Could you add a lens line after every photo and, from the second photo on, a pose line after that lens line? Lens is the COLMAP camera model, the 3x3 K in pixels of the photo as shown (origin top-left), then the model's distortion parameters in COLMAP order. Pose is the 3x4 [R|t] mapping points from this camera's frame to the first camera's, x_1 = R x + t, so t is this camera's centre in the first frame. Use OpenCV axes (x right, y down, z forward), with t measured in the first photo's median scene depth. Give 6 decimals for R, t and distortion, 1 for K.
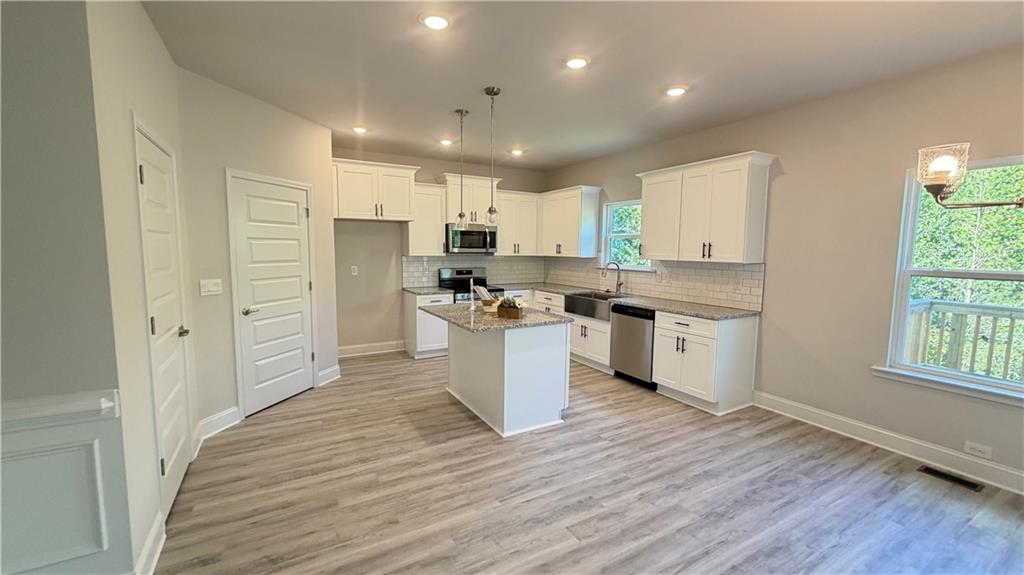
lens RADIAL K [[409.3, 0, 510.4], [0, 409.3, 287.0], [0, 0, 1]] dist [0.001325, 0.000170]
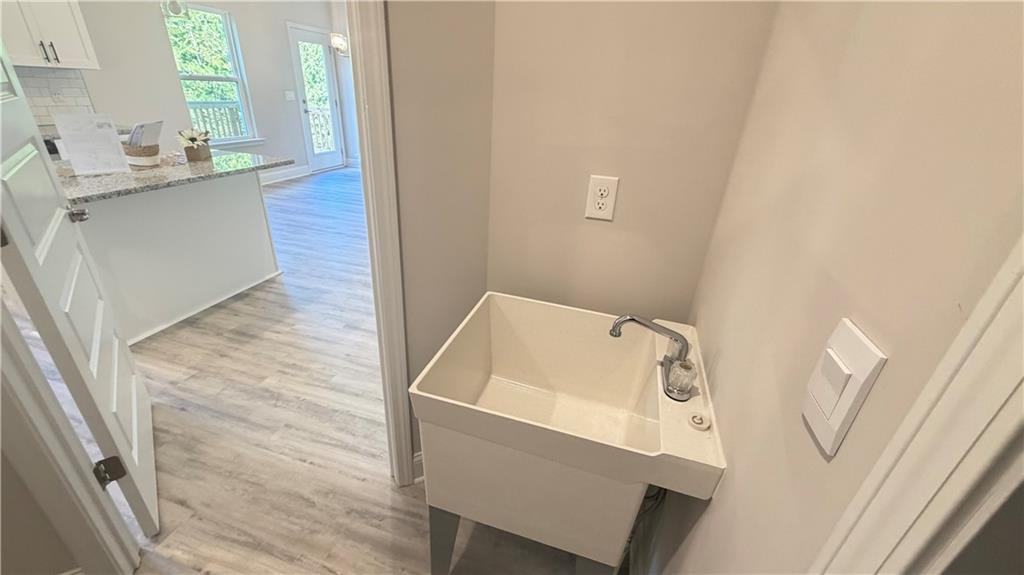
lens RADIAL K [[409.3, 0, 510.4], [0, 409.3, 287.0], [0, 0, 1]] dist [0.001325, 0.000170]
pose [[-0.686444, -0.365399, 0.628712, -1.030650], [0.001997, 0.863635, 0.504113, -0.115067], [-0.727180, 0.347301, -0.592107, 1.158273]]
